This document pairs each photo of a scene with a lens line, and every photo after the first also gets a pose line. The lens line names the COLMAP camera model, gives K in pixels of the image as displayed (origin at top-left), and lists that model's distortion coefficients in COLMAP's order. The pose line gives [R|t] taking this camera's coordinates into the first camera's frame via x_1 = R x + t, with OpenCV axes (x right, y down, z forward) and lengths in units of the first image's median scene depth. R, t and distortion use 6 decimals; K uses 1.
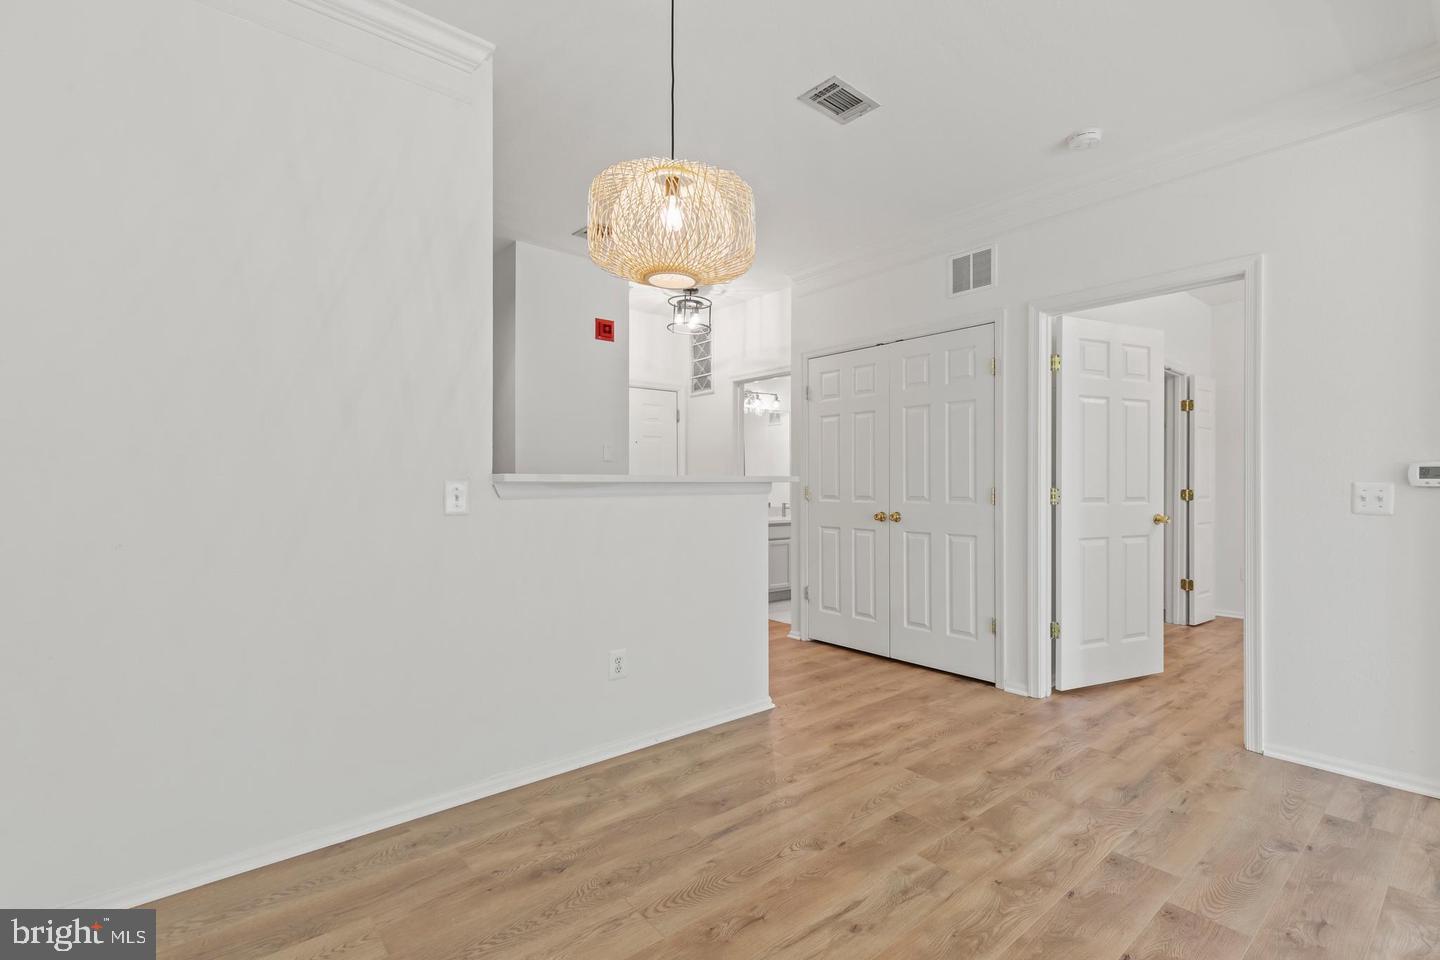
lens RADIAL K [[640.3, 0, 718.2], [0, 640.3, 488.0], [0, 0, 1]] dist [0.002269, 0.000137]
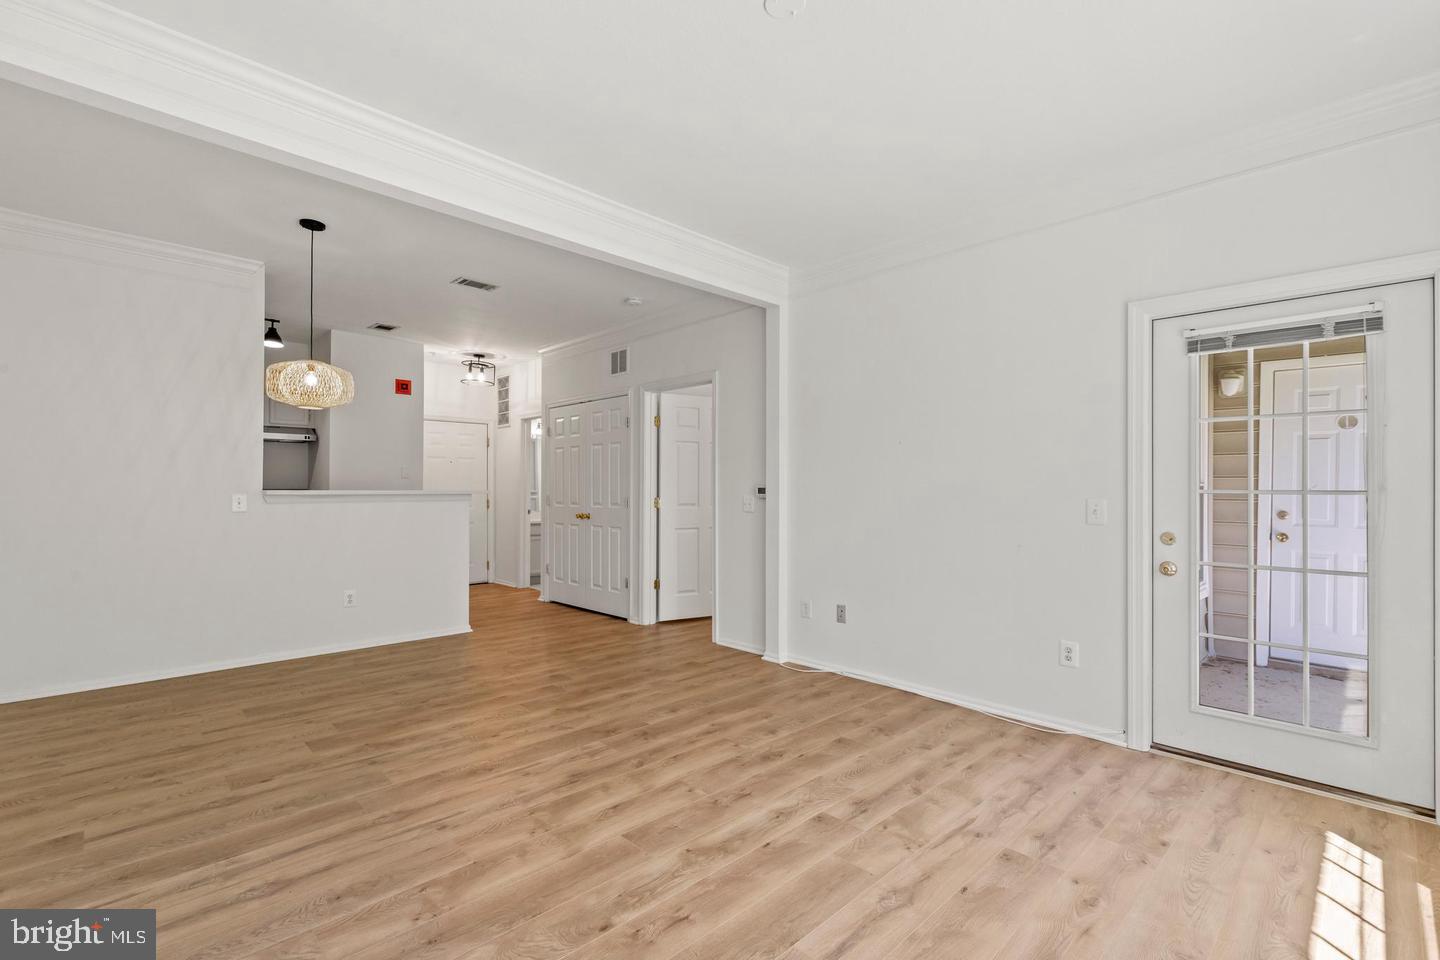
lens RADIAL K [[633.3, 0, 701.3], [0, 633.3, 482.9], [0, 0, 1]] dist [0.038314, 0.000149]
pose [[0.998285, 0.002952, 0.058472, 0.452928], [-0.001859, 0.999823, -0.018734, -0.005870], [-0.058517, 0.018593, 0.998113, -0.523511]]
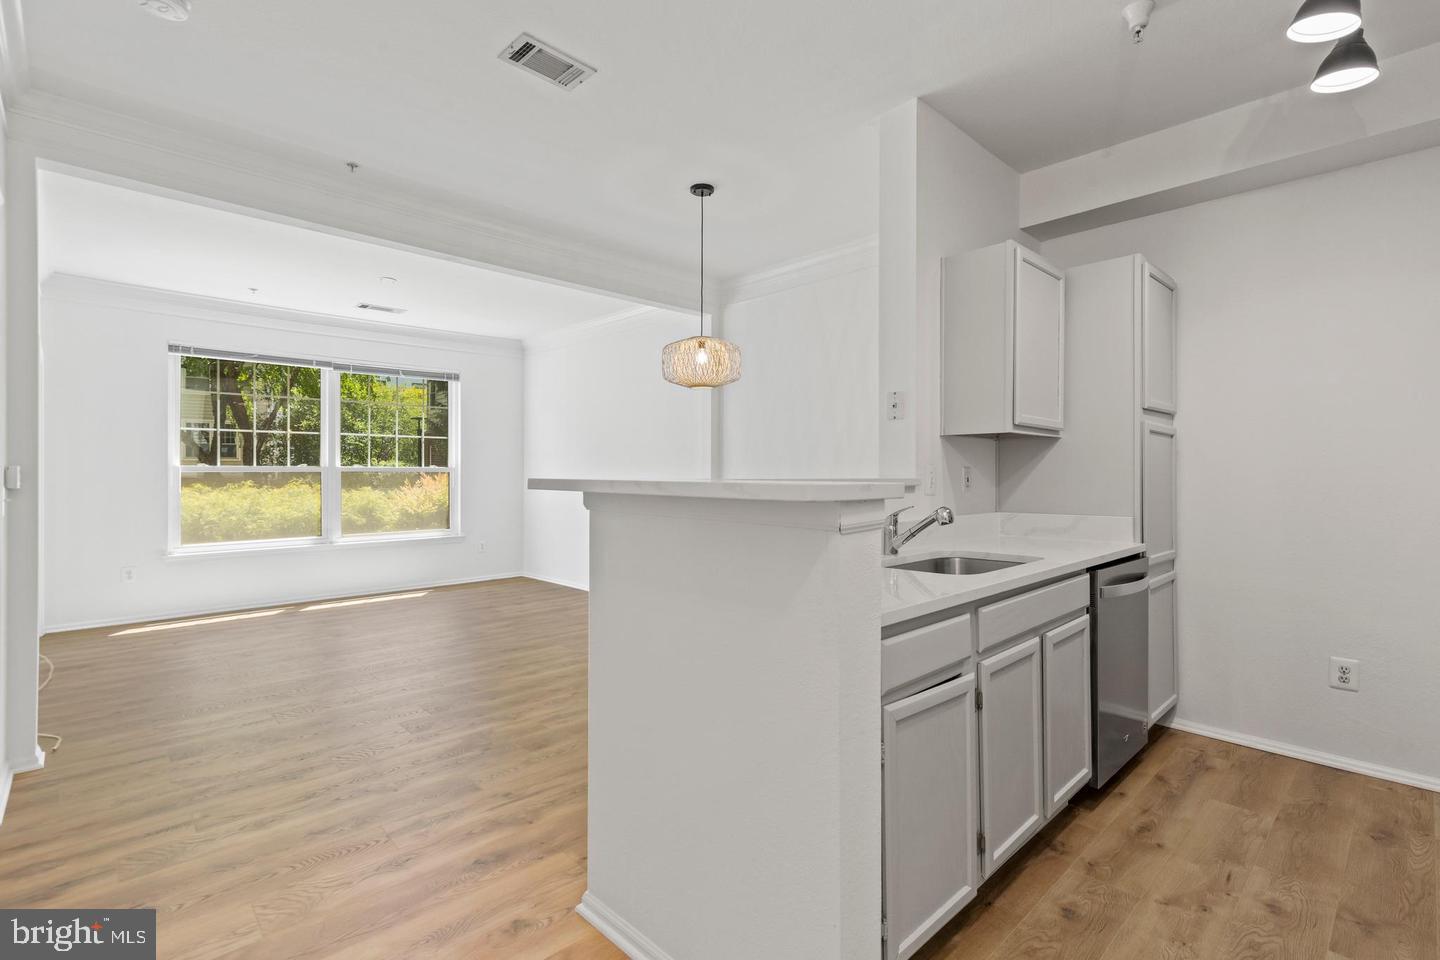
lens RADIAL K [[672.7, 0, 734.8], [0, 672.7, 474.1], [0, 0, 1]] dist [0.002336, -0.000339]
pose [[-0.995953, 0.002029, -0.089858, 0.007618], [0.001609, 0.999987, 0.004747, -0.016634], [0.089866, 0.004584, -0.995943, 1.235626]]
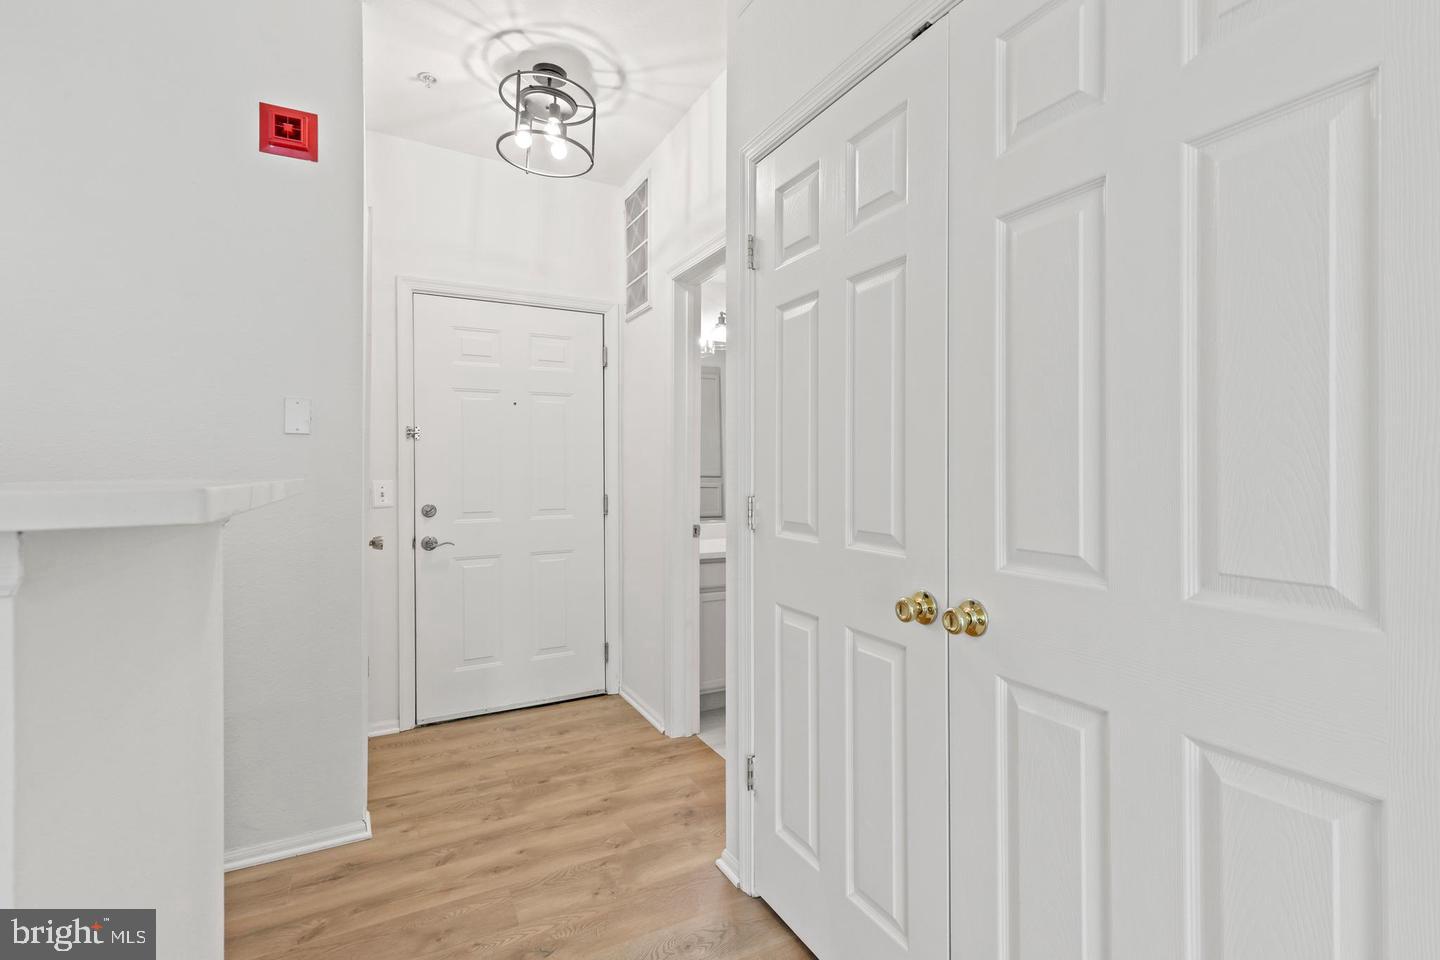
lens RADIAL K [[655.8, 0, 721.5], [0, 655.8, 469.0], [0, 0, 1]] dist [0.001616, -0.000048]
pose [[0.980375, 0.005212, -0.197072, 0.223717], [-0.006884, 0.999946, -0.007800, -0.016893], [0.197020, 0.009003, 0.980358, 0.685850]]
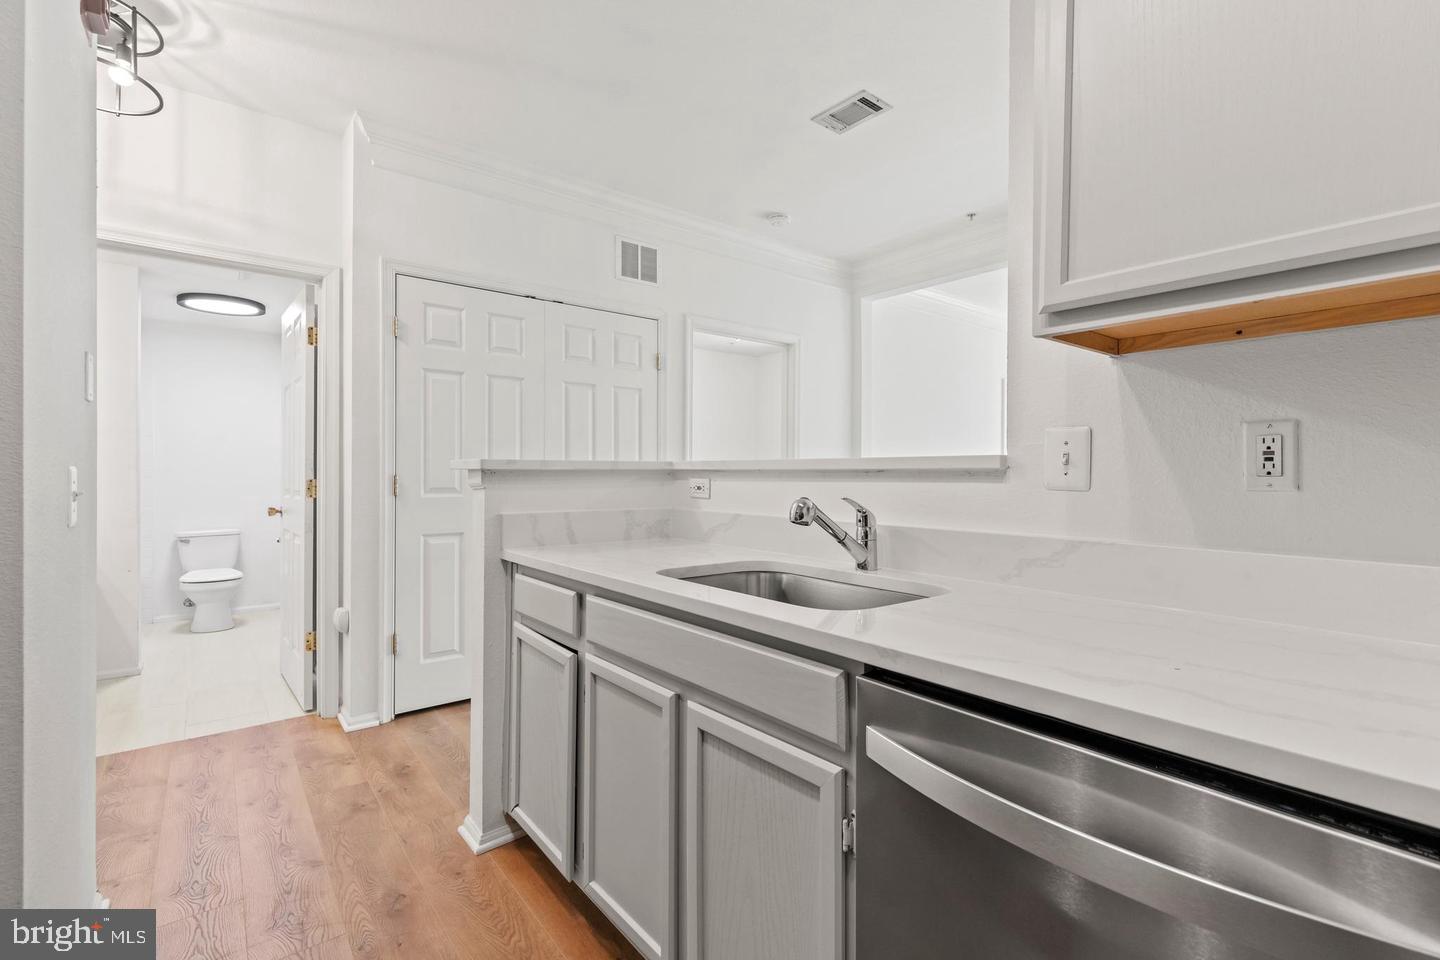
lens RADIAL K [[657.9, 0, 763.6], [0, 657.9, 472.0], [0, 0, 1]] dist [0.013014, 0.000154]
pose [[-0.009056, 0.004882, 0.999947, -0.576458], [0.006817, 0.999965, -0.004820, 0.000460], [-0.999936, 0.006773, -0.009089, 0.723867]]
